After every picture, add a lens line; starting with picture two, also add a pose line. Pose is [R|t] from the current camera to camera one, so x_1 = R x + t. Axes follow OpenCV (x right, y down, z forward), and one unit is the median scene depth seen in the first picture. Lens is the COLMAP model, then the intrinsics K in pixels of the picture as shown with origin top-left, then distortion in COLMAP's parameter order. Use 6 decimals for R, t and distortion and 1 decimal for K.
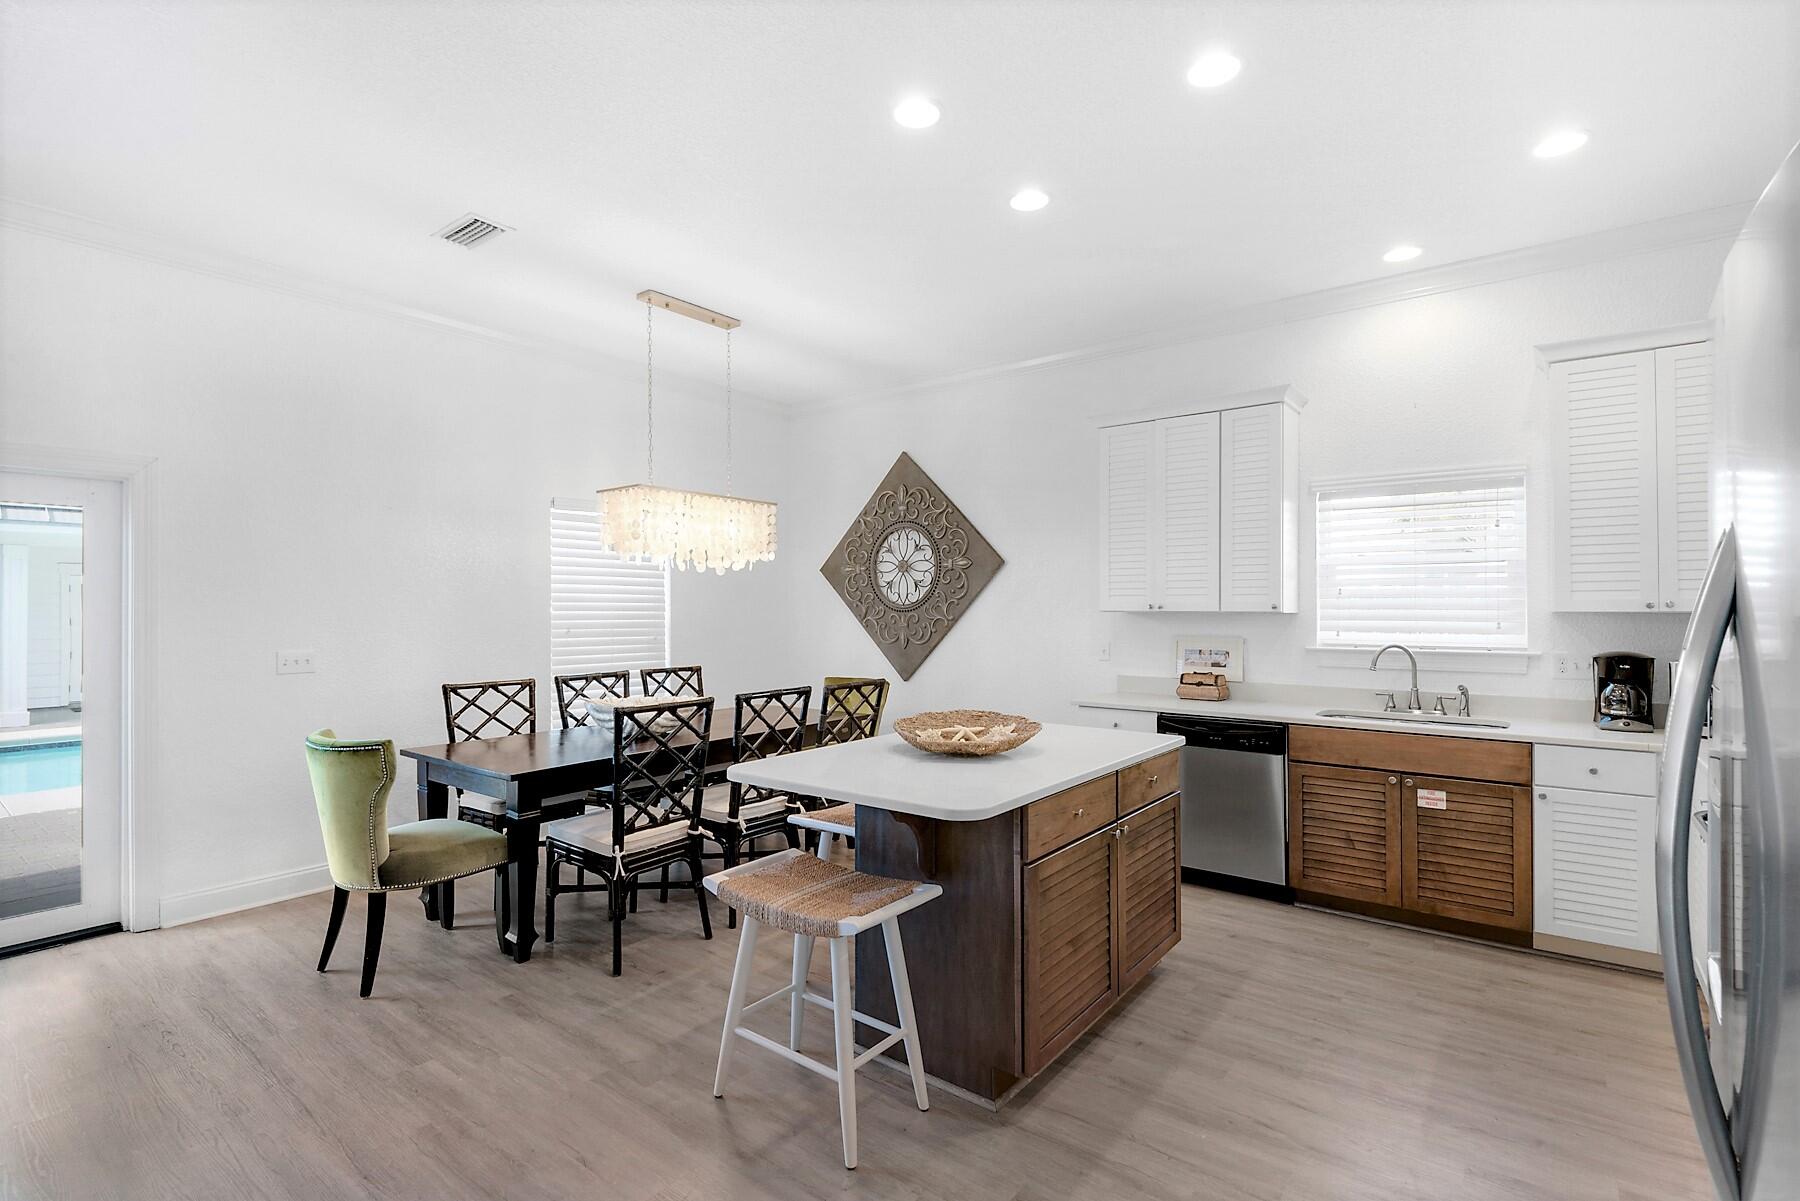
lens RADIAL K [[866.7, 0, 897.9], [0, 866.7, 602.9], [0, 0, 1]] dist [0.000025, -0.000109]
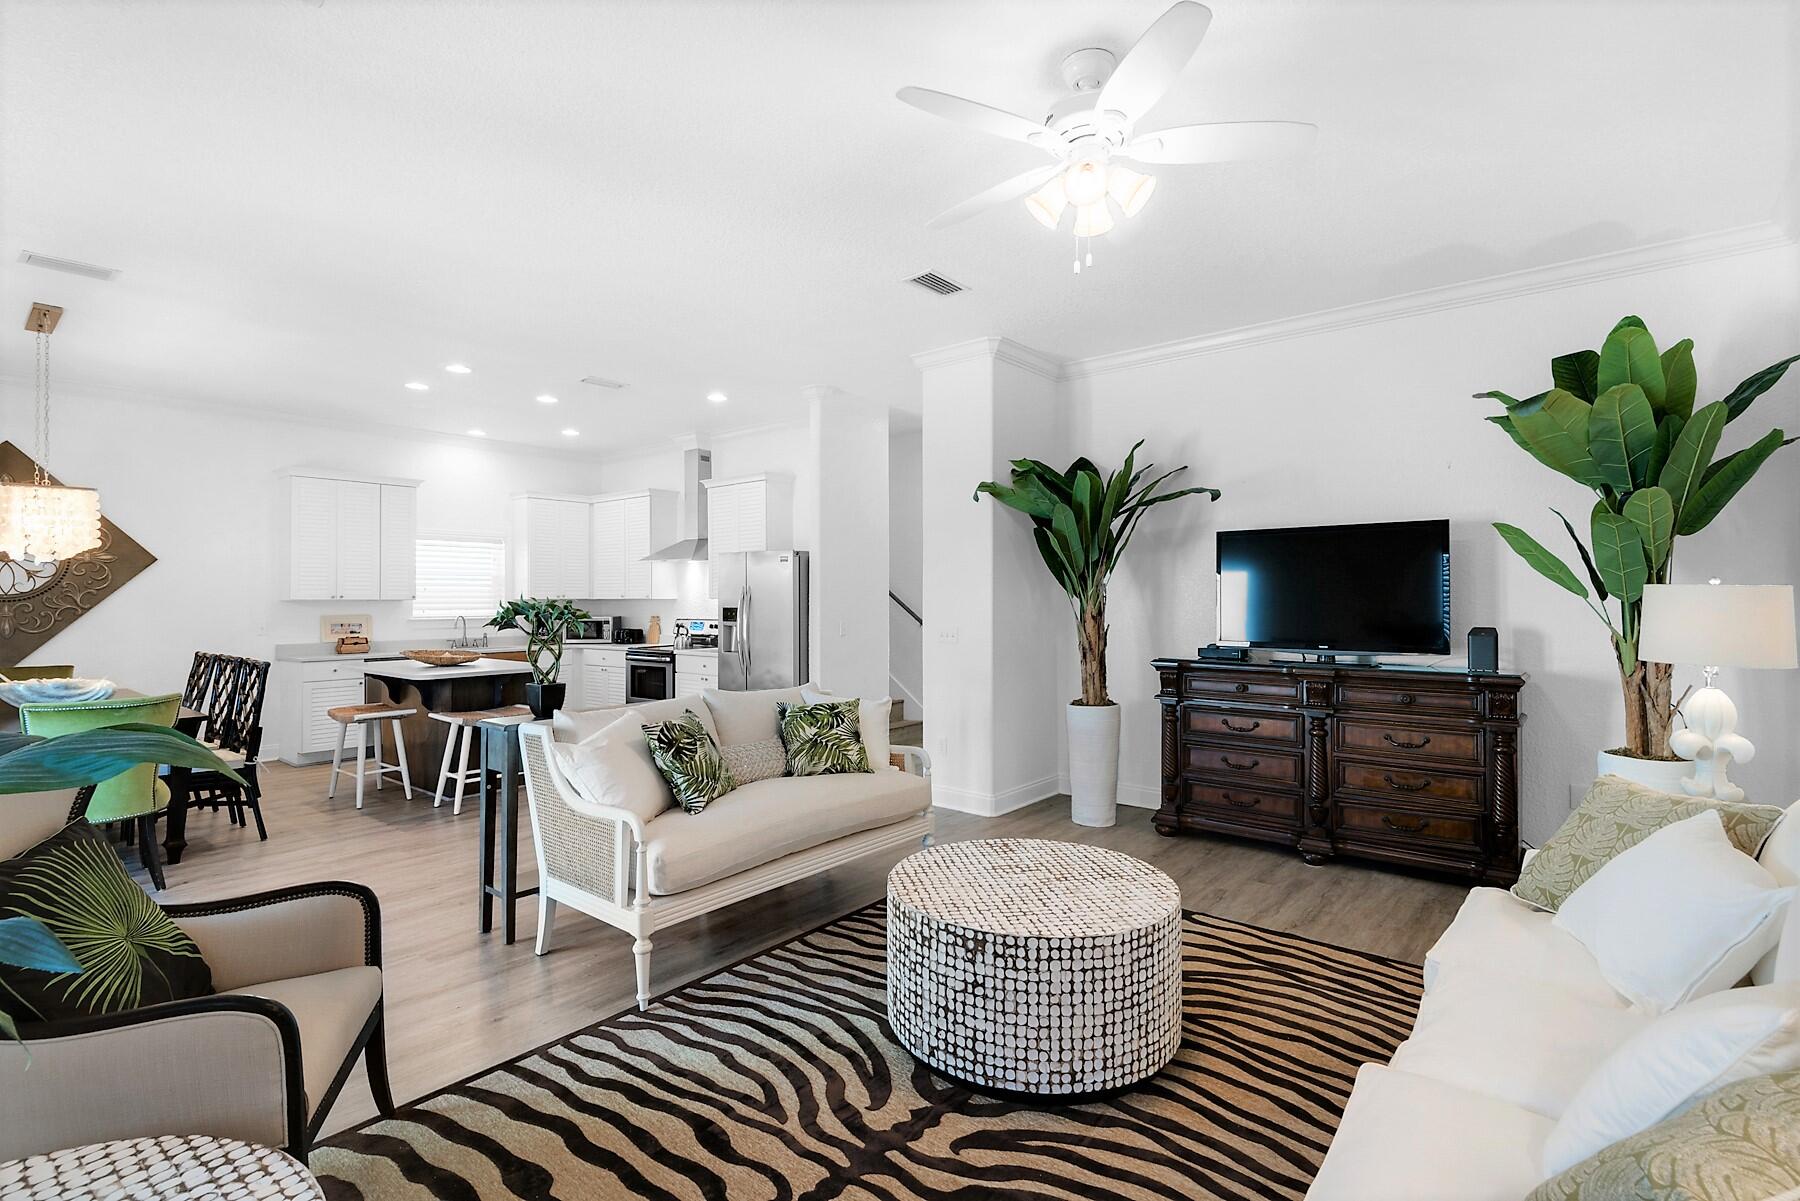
lens RADIAL K [[851.2, 0, 899.3], [0, 851.2, 599.4], [0, 0, 1]] dist [-0.000088, -0.000007]
pose [[0.045088, 0.002562, 0.998980, -1.300020], [-0.005360, 0.999983, -0.002323, 0.007557], [-0.998969, -0.005250, 0.045101, -0.125840]]
